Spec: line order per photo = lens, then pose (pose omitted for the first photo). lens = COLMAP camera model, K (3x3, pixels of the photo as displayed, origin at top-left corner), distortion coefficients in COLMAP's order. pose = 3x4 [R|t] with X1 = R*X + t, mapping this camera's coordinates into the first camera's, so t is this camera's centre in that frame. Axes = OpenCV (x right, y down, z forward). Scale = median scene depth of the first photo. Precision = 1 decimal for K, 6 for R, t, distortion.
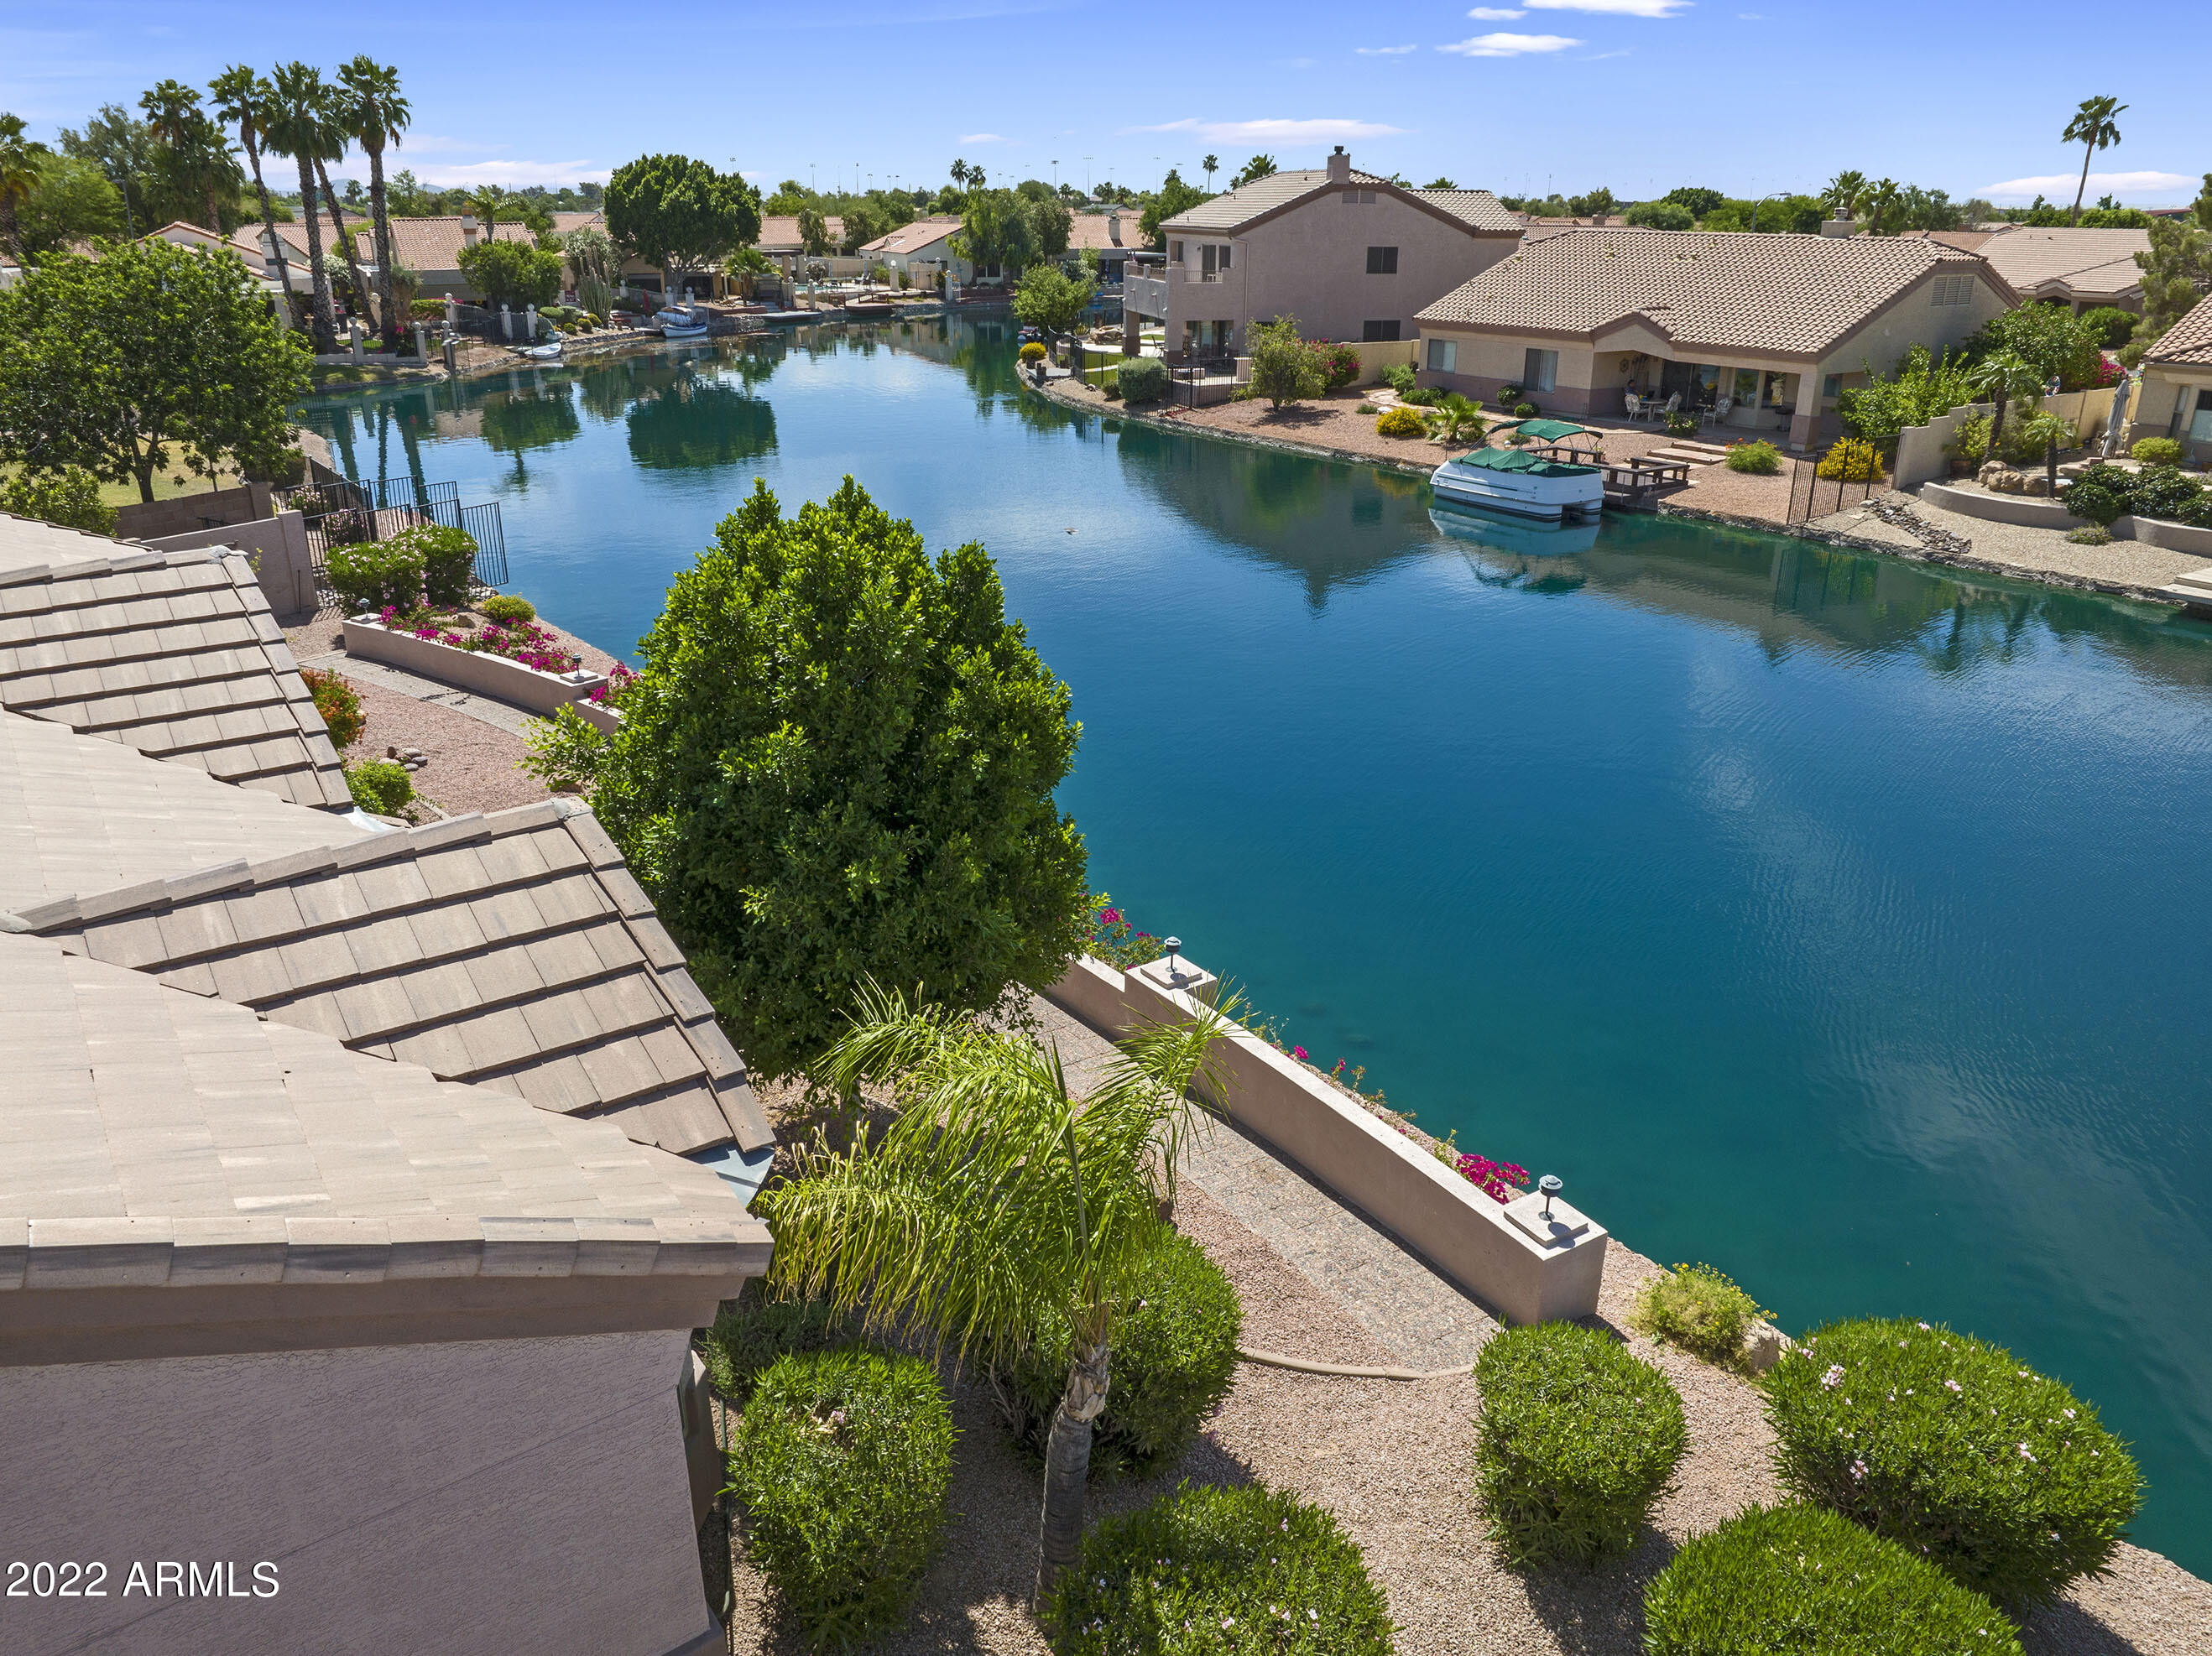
lens RADIAL K [[1557.9, 0, 1106.0], [0, 1557.9, 828.0], [0, 0, 1]] dist [-0.043294, 0.011108]
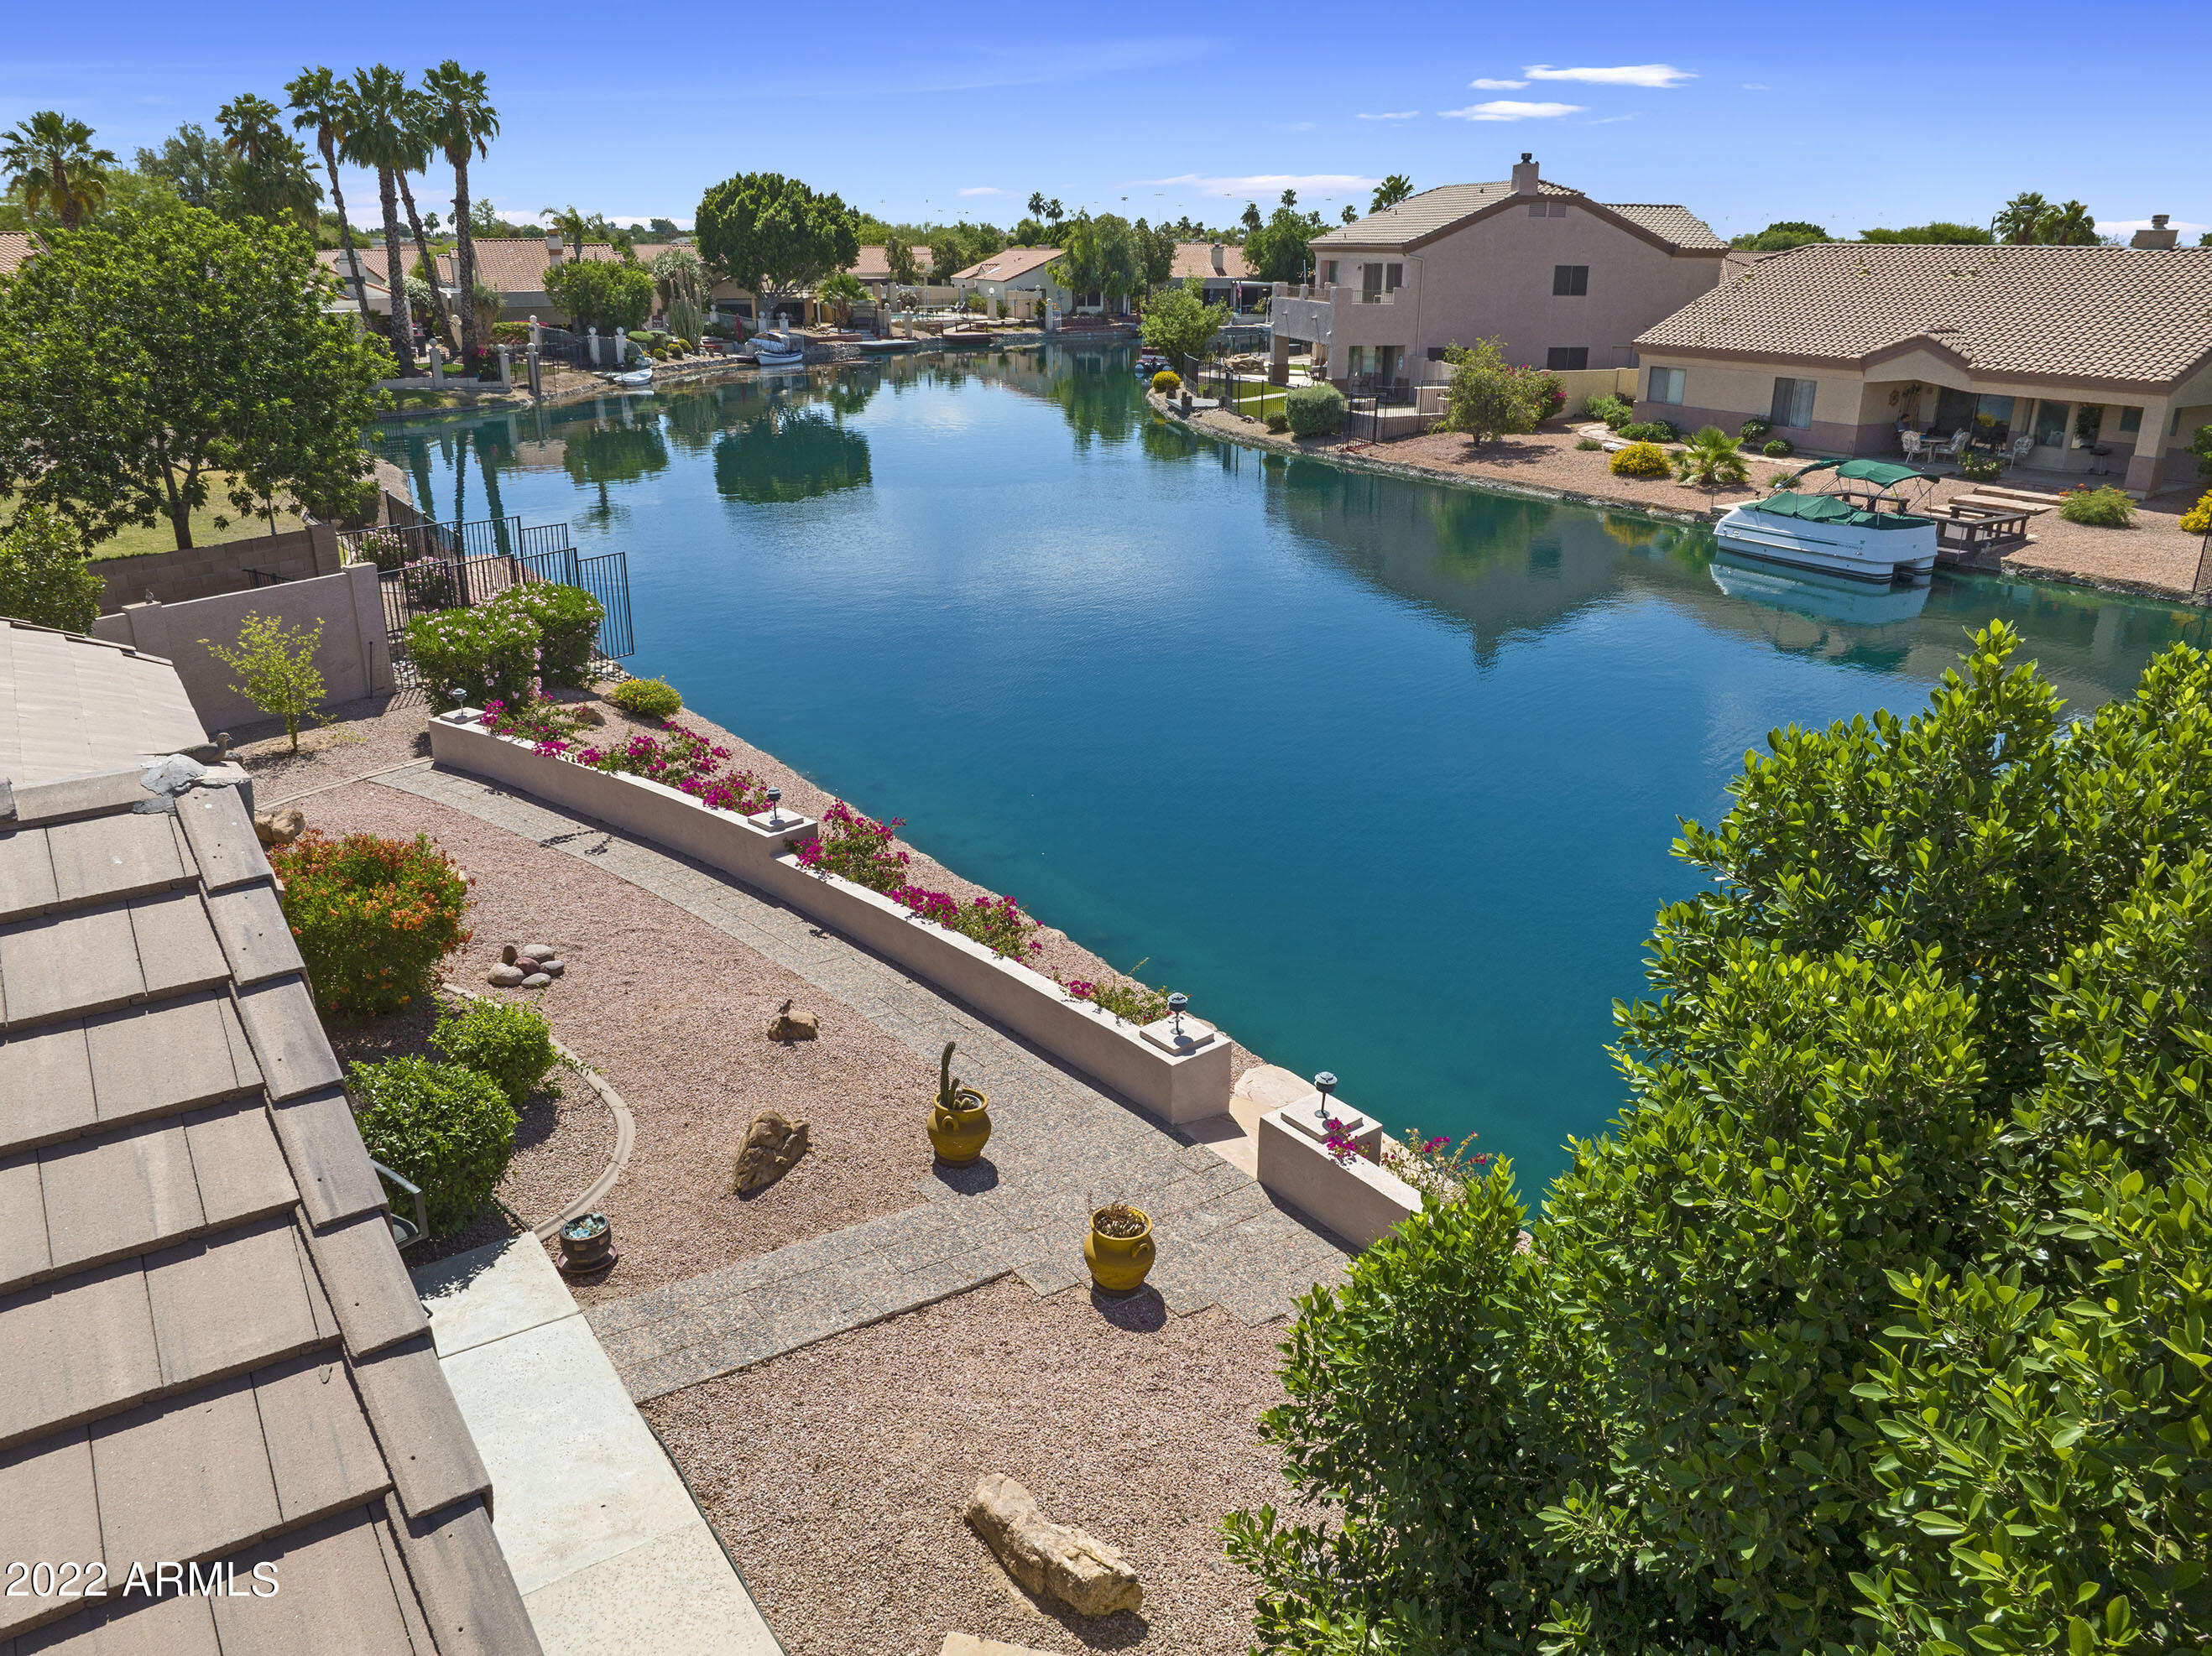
lens RADIAL K [[1543.1, 0, 1106.0], [0, 1543.1, 828.0], [0, 0, 1]] dist [-0.039599, -0.005176]
pose [[0.999470, 0.013263, -0.029720, -0.058769], [-0.013859, 0.999705, -0.019937, -0.027789], [0.029447, 0.020339, 0.999359, 0.110221]]
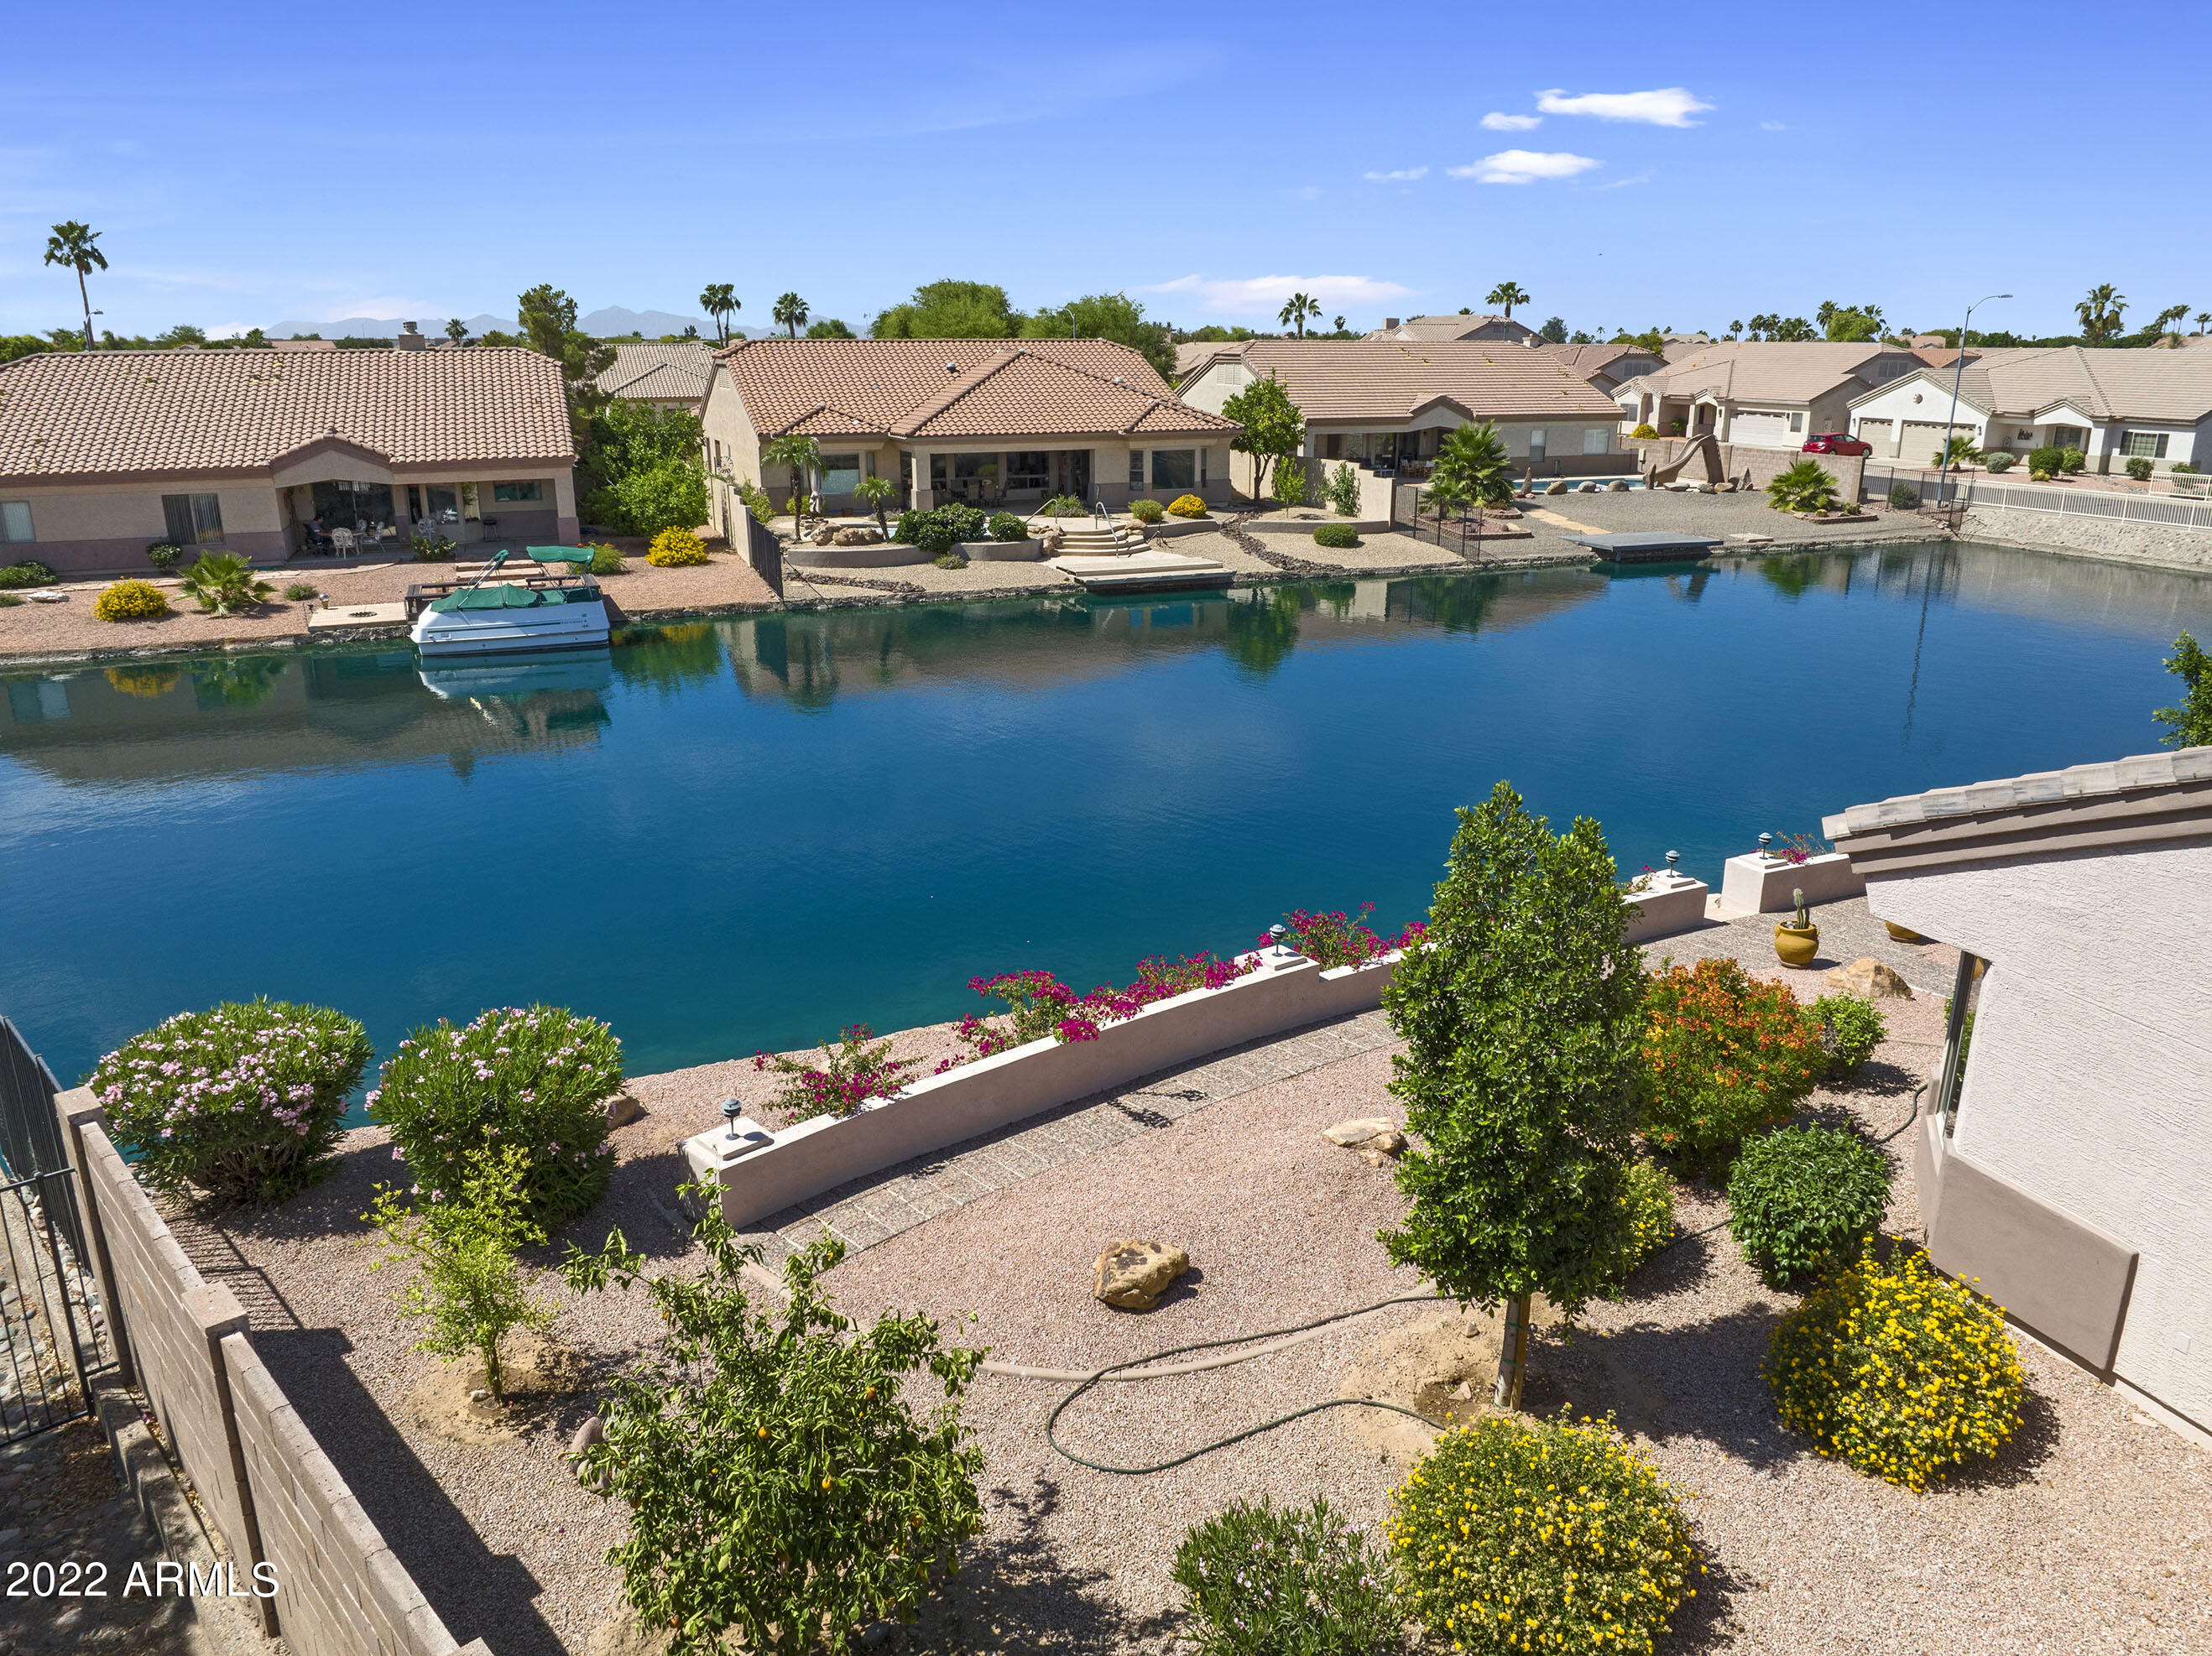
lens RADIAL K [[1594.4, 0, 1106.0], [0, 1594.4, 828.0], [0, 0, 1]] dist [-0.079318, 0.001074]
pose [[0.221336, -0.285055, 0.932606, -0.335950], [0.351623, 0.915324, 0.196322, -0.106848], [-0.909600, 0.284473, 0.302826, 0.280188]]
